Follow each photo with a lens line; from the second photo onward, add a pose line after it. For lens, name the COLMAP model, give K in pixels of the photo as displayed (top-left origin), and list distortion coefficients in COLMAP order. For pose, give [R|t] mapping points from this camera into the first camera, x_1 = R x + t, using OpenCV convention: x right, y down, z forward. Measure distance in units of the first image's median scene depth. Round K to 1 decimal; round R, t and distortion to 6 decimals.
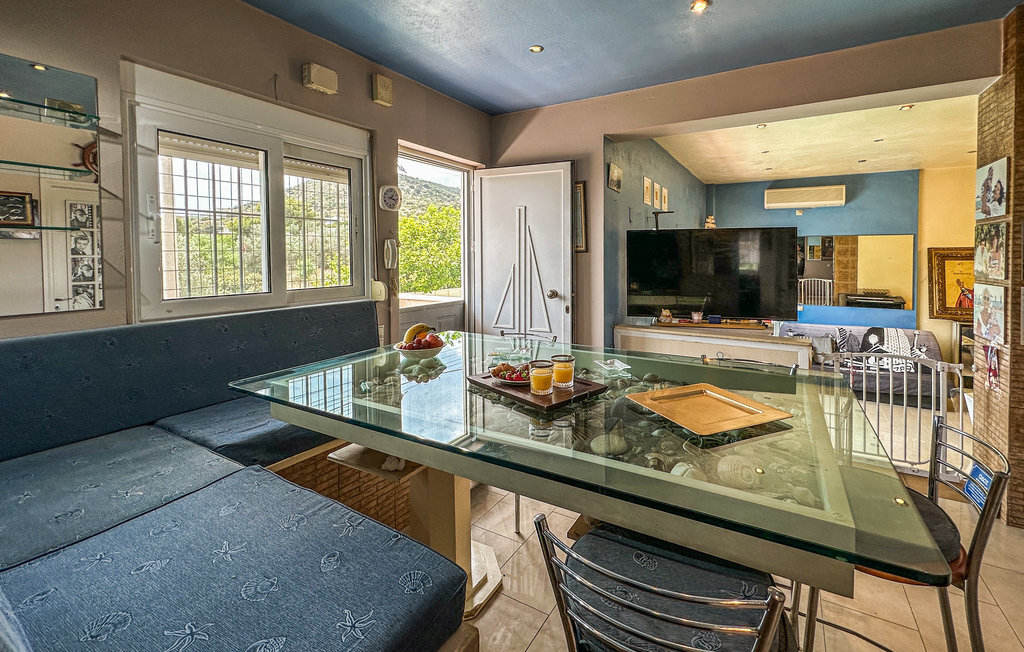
lens RADIAL K [[459.2, 0, 512.3], [0, 459.2, 266.0], [0, 0, 1]] dist [-0.000537, -0.000319]
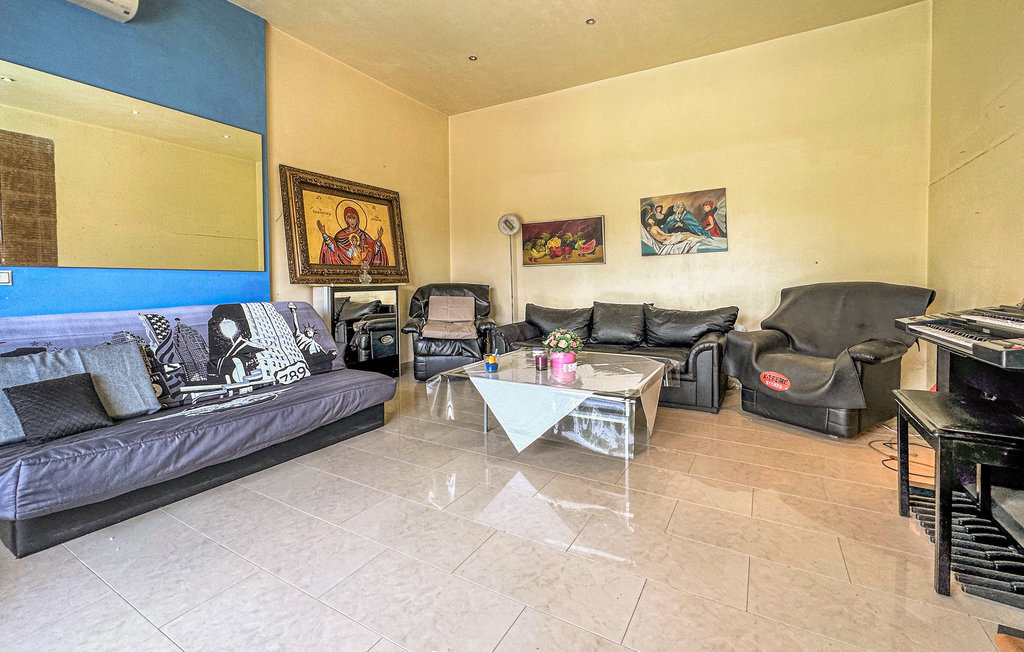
lens RADIAL K [[429.7, 0, 515.4], [0, 429.7, 294.4], [0, 0, 1]] dist [0.000842, 0.000045]
pose [[-0.015903, -0.020667, 0.999660, 0.352703], [0.037153, 0.999084, 0.021246, 0.126609], [-0.999183, 0.037478, -0.015121, 0.718721]]
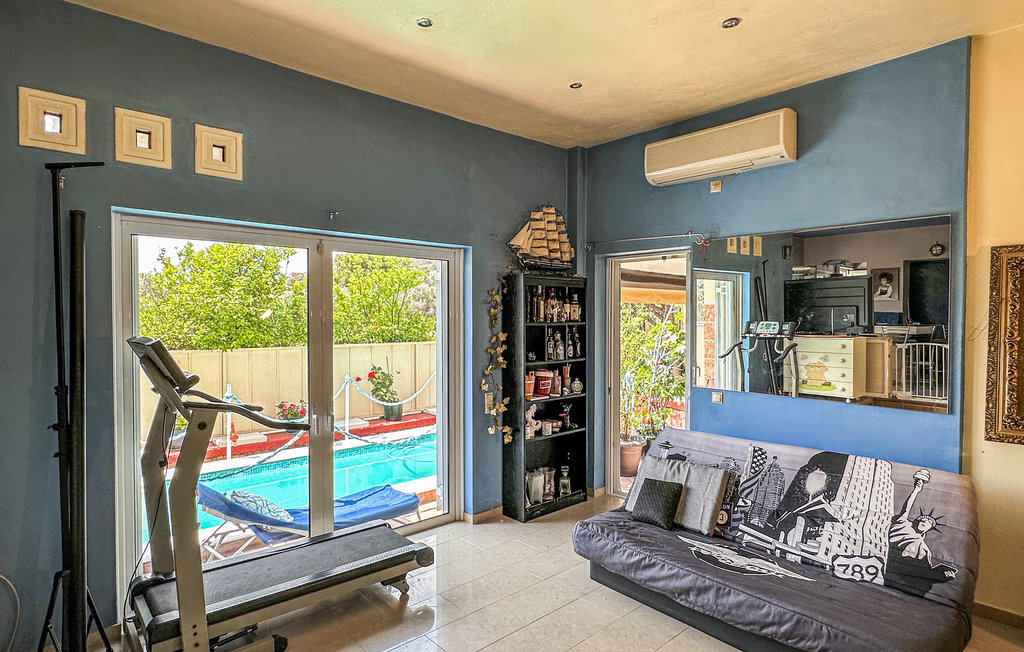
lens RADIAL K [[573.8, 0, 512.0], [0, 573.8, 326.0], [0, 0, 1]] dist [-0.000615, 0.000111]
pose [[0.950272, 0.008924, -0.311292, 0.690654], [-0.011760, 0.999905, -0.007235, 0.031874], [0.311198, 0.010536, 0.950287, 0.448737]]
